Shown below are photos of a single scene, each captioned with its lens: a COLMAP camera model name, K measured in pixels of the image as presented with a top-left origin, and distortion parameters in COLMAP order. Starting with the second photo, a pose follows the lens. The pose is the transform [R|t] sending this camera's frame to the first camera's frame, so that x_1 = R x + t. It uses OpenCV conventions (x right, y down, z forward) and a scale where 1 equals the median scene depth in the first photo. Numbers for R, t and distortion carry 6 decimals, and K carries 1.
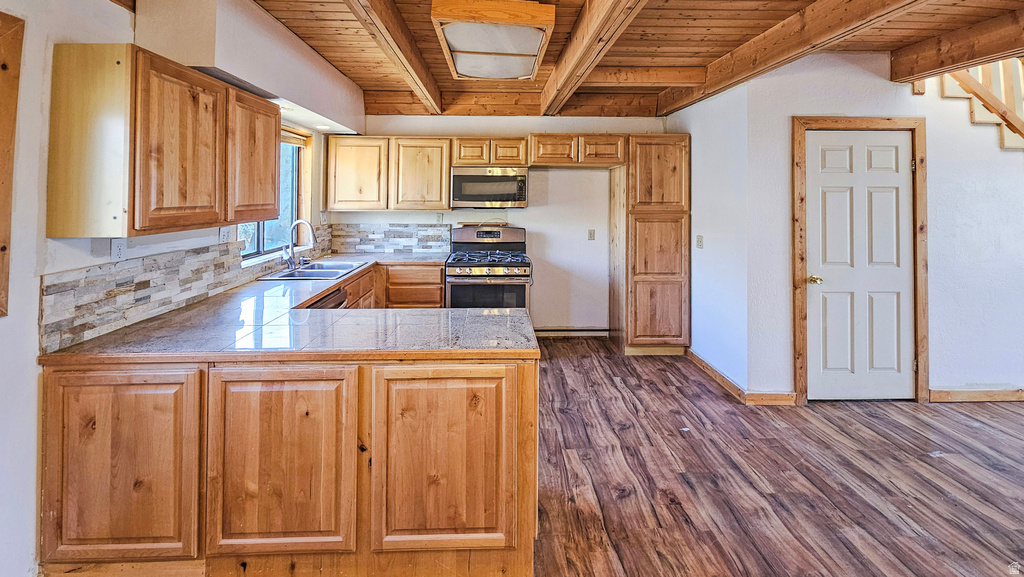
lens RADIAL K [[442.2, 0, 490.2], [0, 442.2, 194.6], [0, 0, 1]] dist [0.001711, -0.000456]
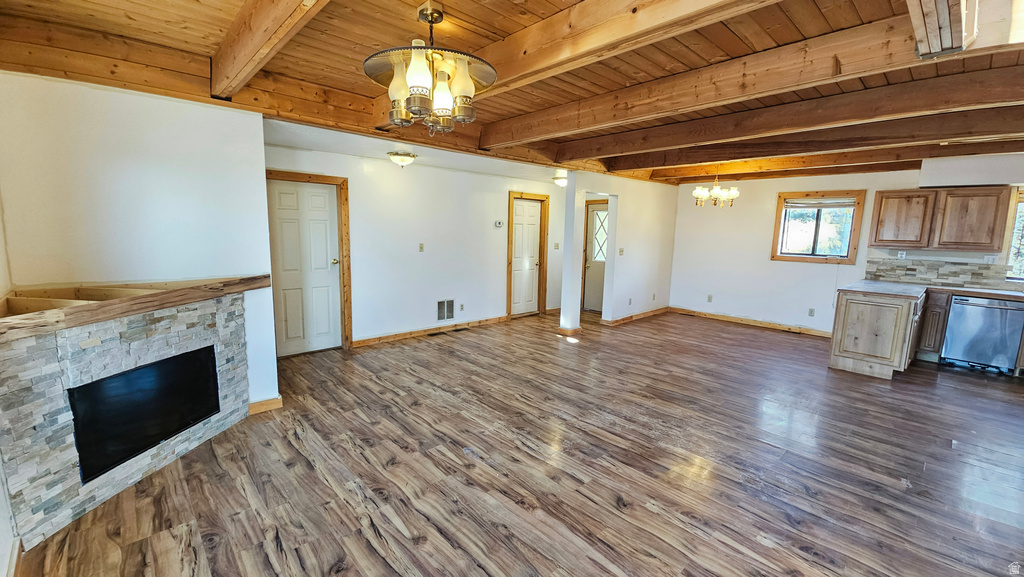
lens RADIAL K [[442.2, 0, 502.2], [0, 442.2, 284.7], [0, 0, 1]] dist [0.001711, -0.000456]
pose [[-0.749316, 0.061505, -0.659350, 2.437675], [-0.028485, 0.991762, 0.124884, 0.022074], [0.661599, 0.112359, -0.741392, 1.137009]]
